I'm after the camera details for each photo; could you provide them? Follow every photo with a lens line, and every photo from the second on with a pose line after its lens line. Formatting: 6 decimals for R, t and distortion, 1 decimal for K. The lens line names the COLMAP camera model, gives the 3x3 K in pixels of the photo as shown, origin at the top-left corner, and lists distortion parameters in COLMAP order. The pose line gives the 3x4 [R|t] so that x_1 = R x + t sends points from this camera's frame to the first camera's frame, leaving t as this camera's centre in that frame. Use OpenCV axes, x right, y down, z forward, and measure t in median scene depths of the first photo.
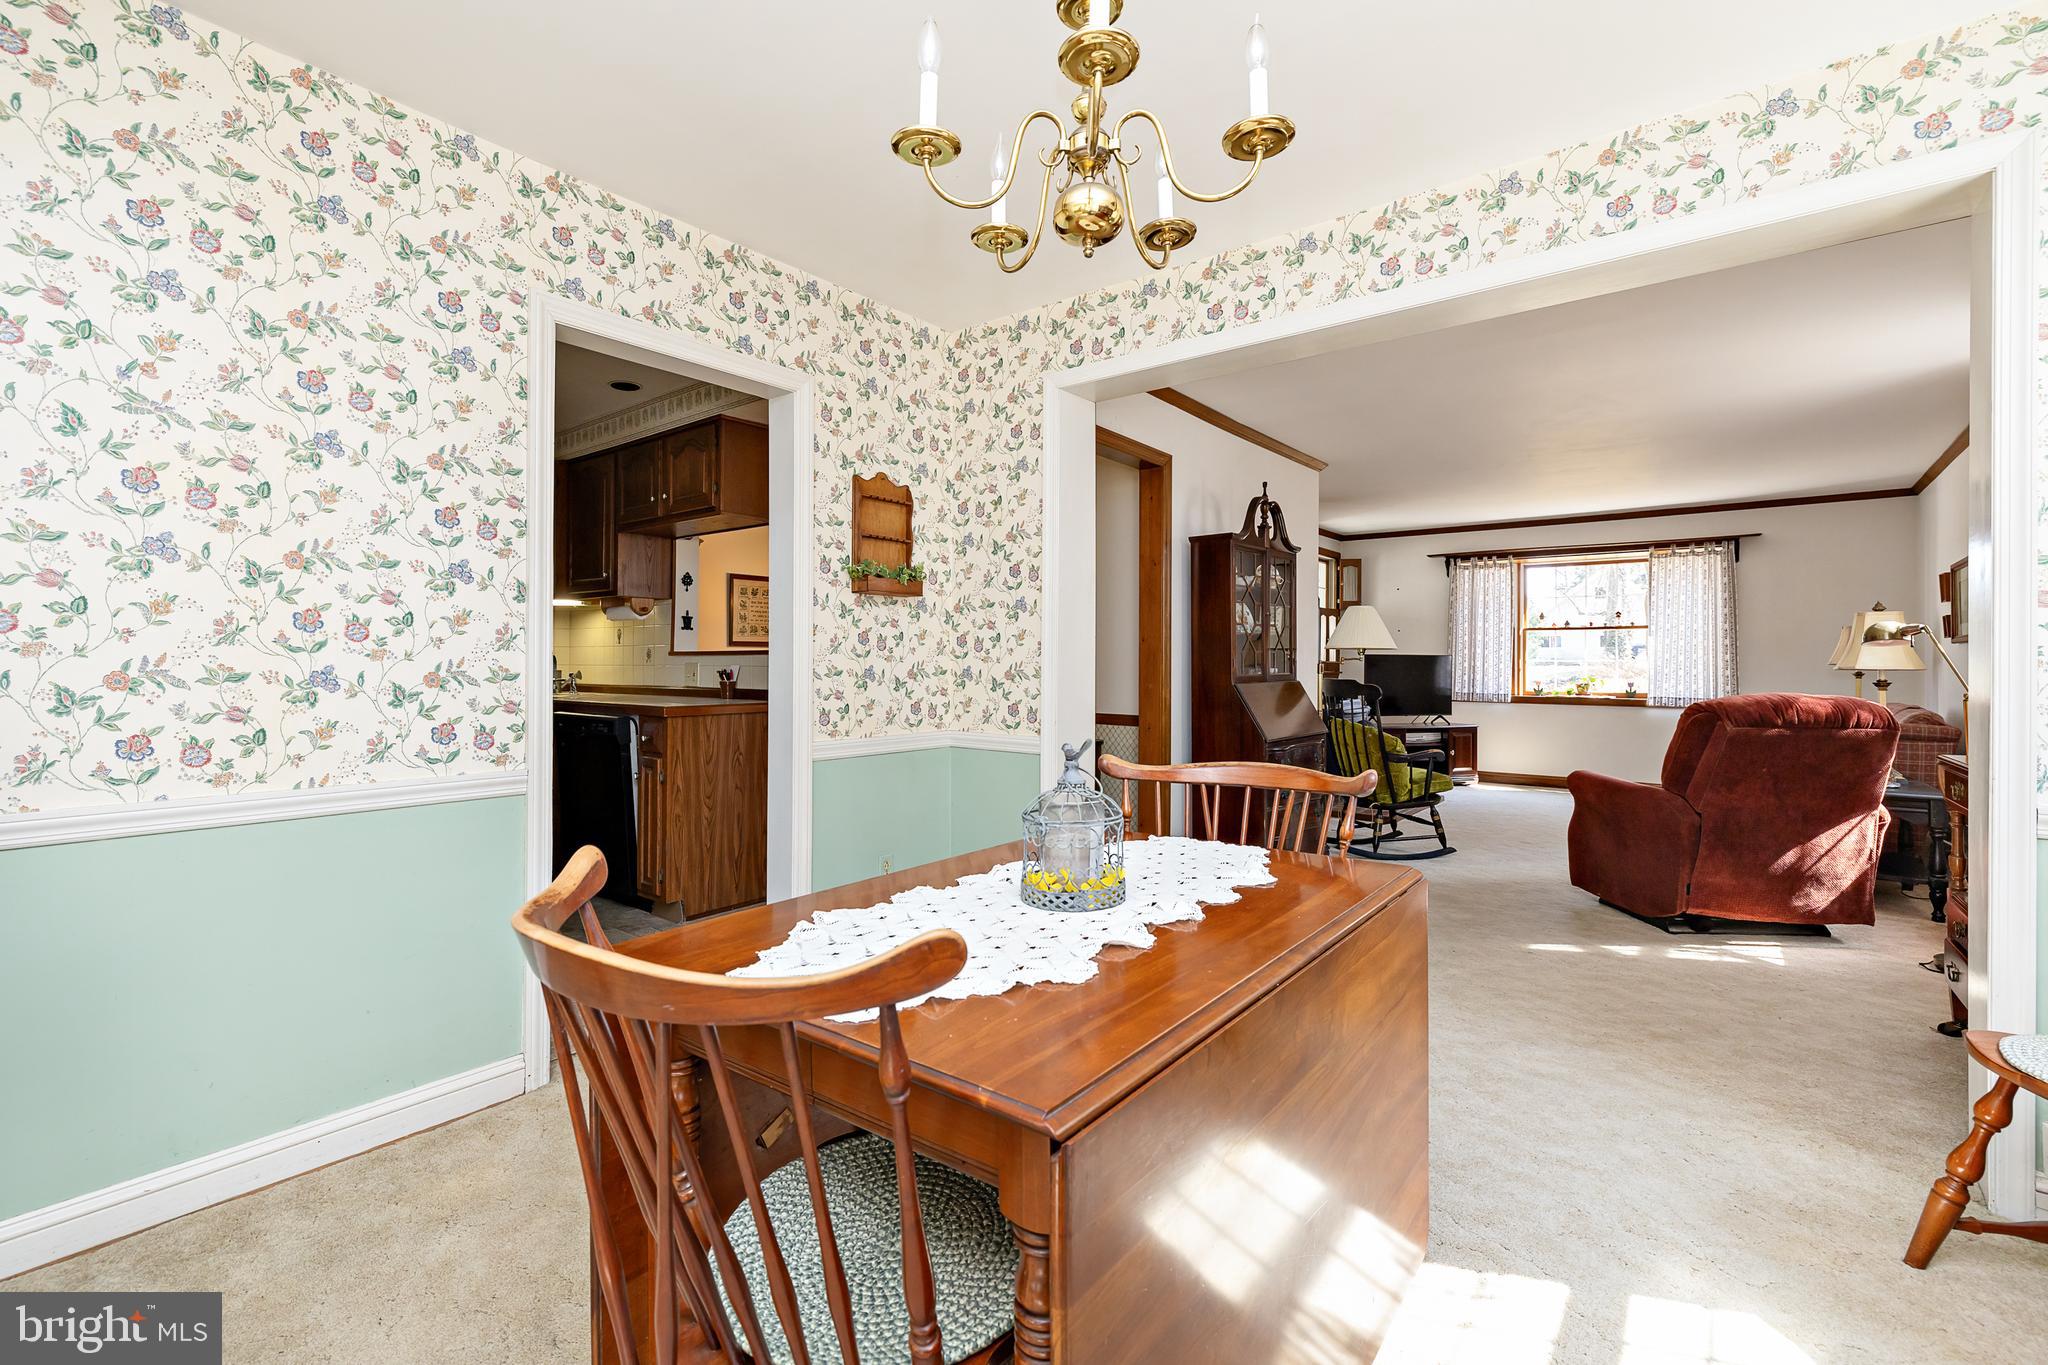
lens RADIAL K [[880.3, 0, 1015.9], [0, 880.3, 652.6], [0, 0, 1]] dist [-0.000684, 0.000452]
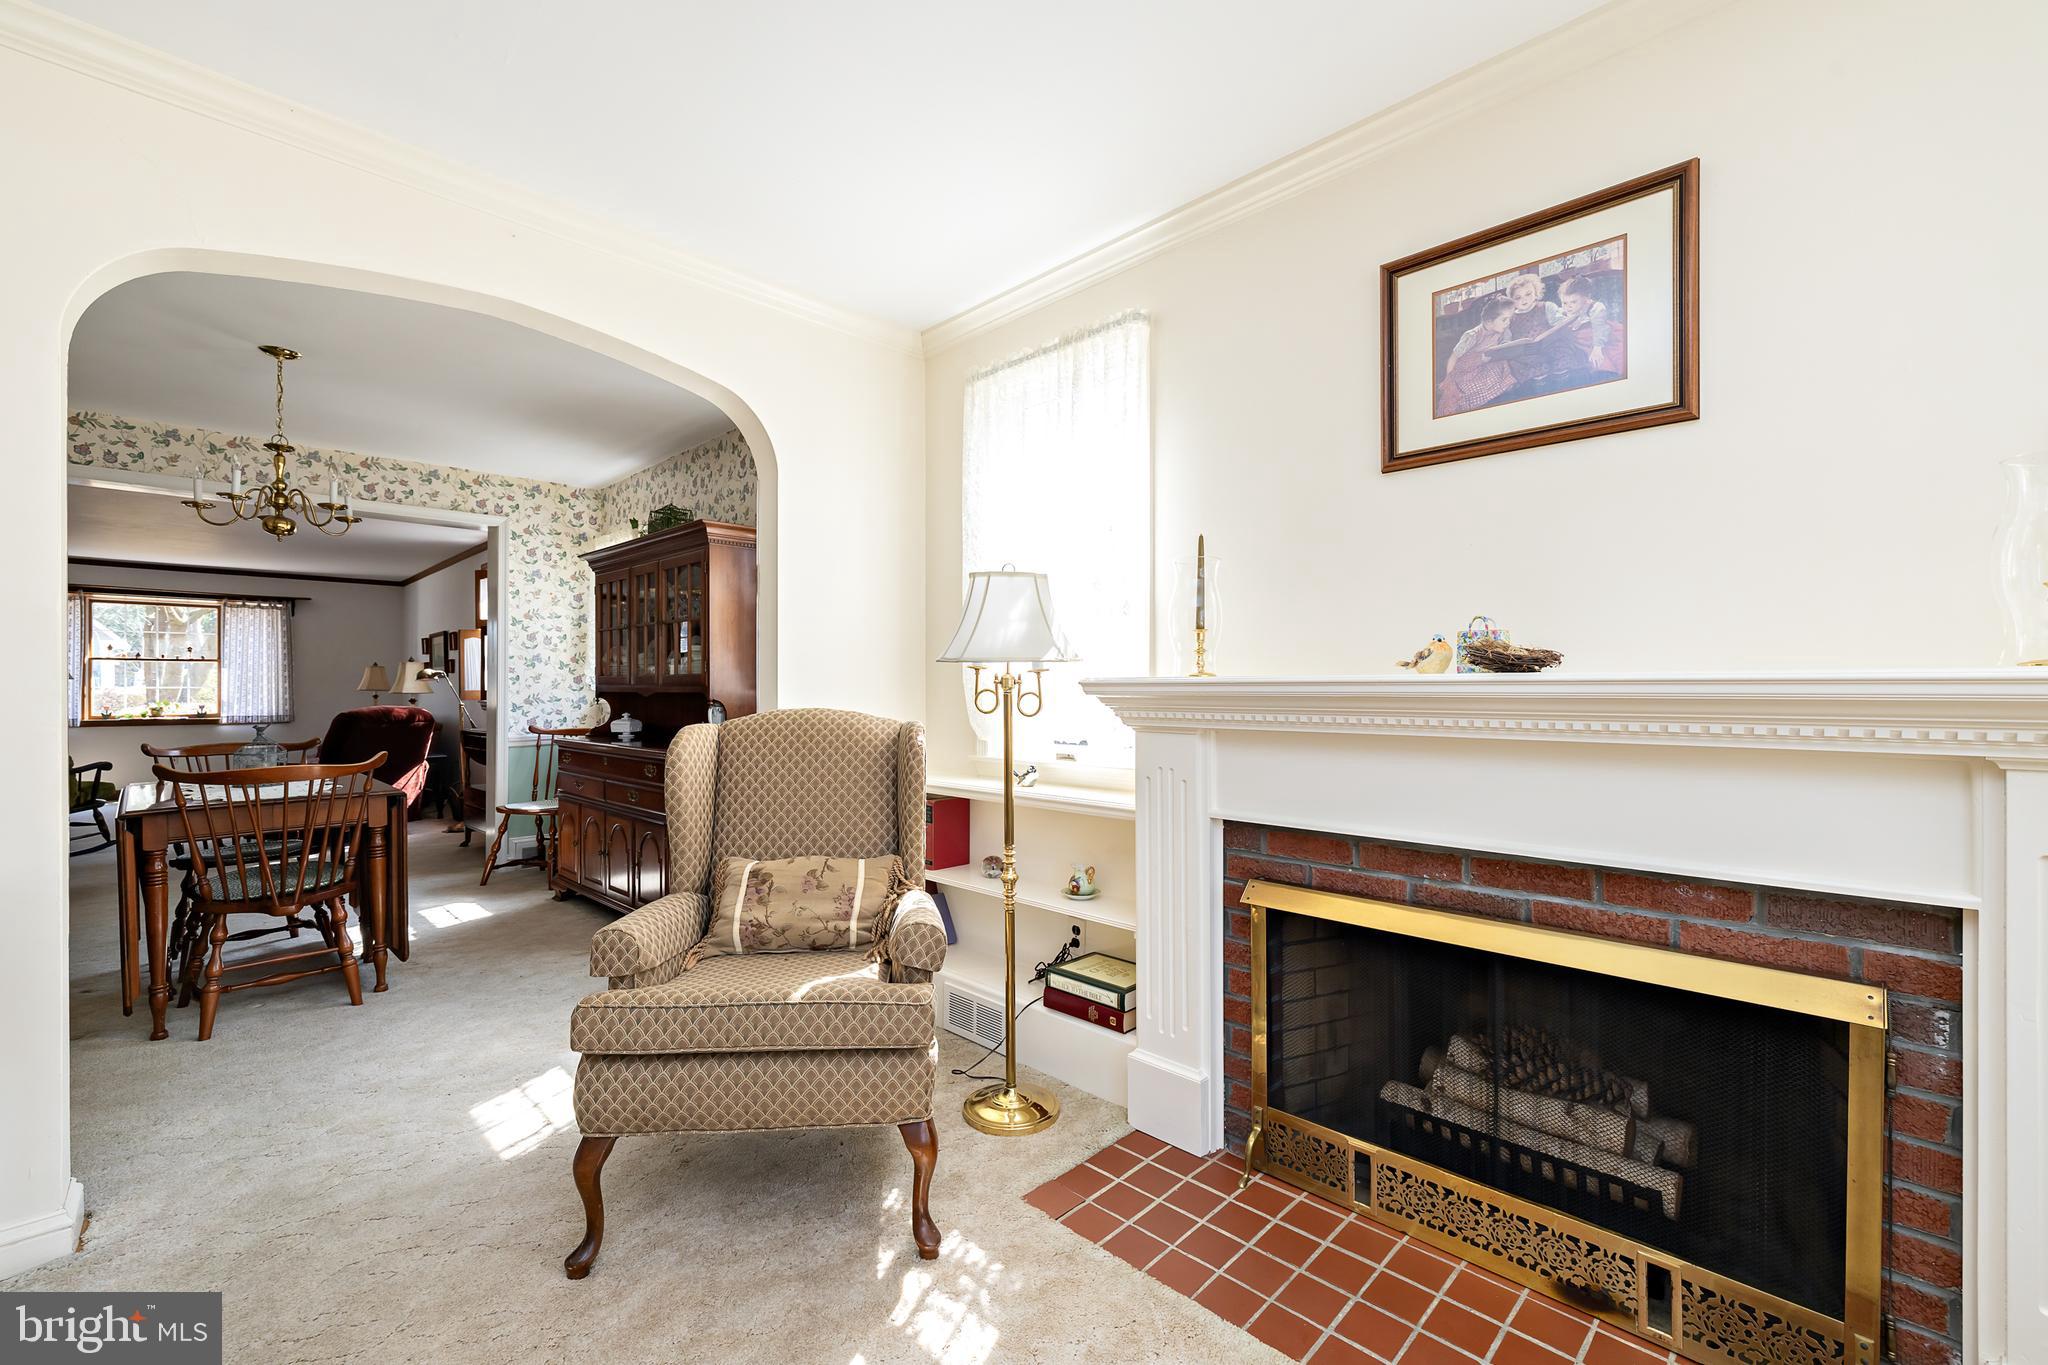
lens RADIAL K [[880.3, 0, 1035.0], [0, 880.3, 687.1], [0, 0, 1]] dist [-0.000684, 0.000452]
pose [[0.090605, -0.000590, 0.995887, -0.400442], [-0.010801, 0.999940, 0.001575, -0.006085], [-0.995828, -0.010899, 0.090593, -0.256054]]
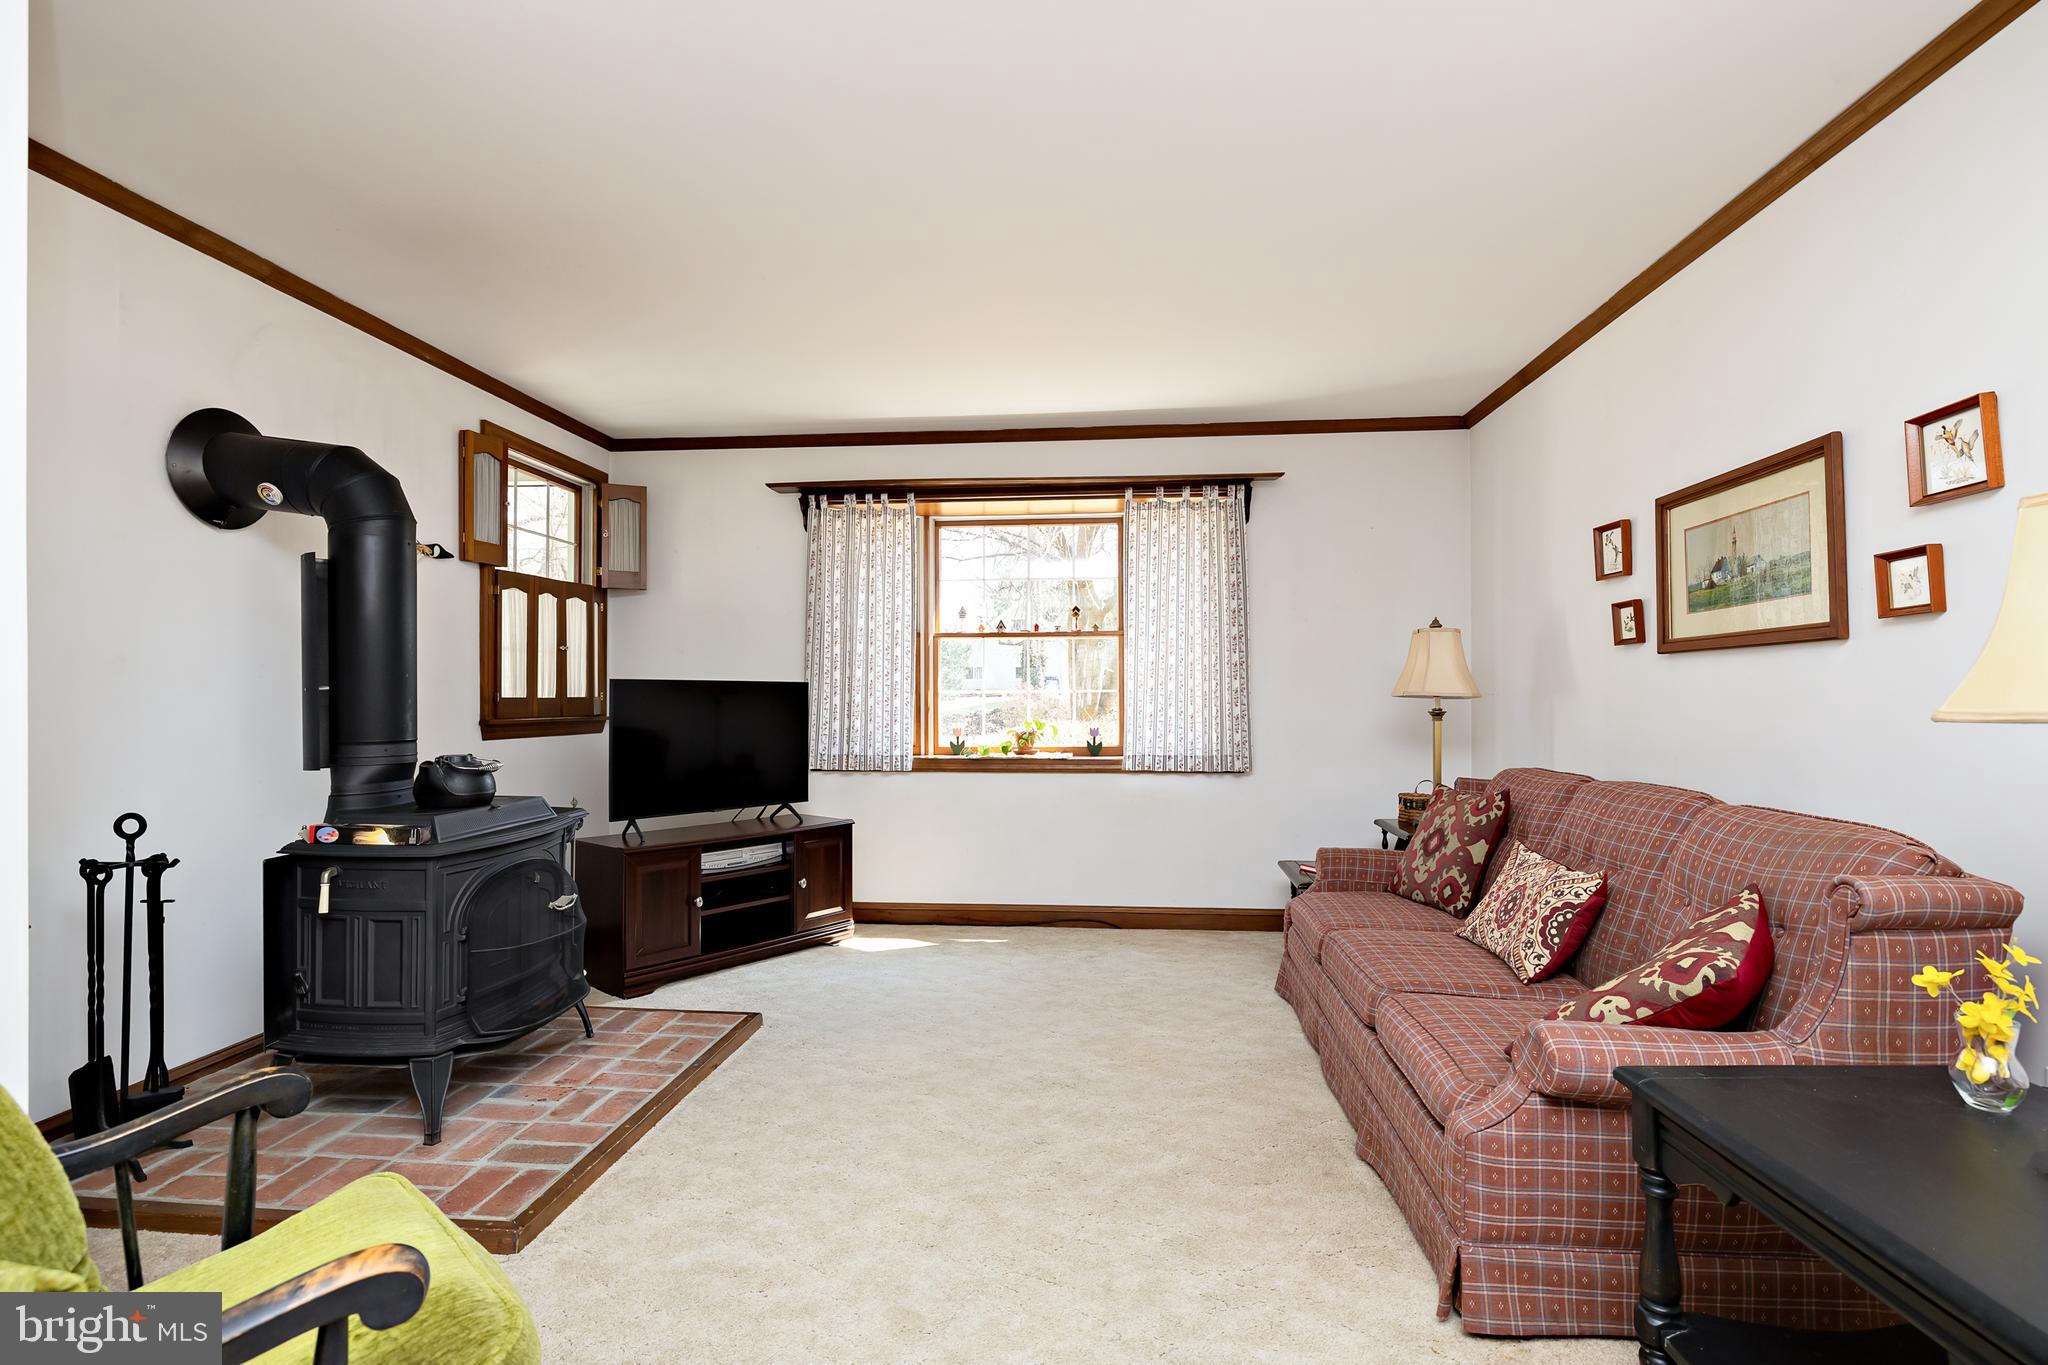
lens RADIAL K [[917.8, 0, 1023.3], [0, 917.8, 680.8], [0, 0, 1]] dist [-0.014003, -0.000101]
pose [[0.825713, 0.002493, 0.564085, 0.305664], [0.001745, 0.999974, -0.006975, 0.006352], [-0.564088, 0.006744, 0.825687, 0.505477]]
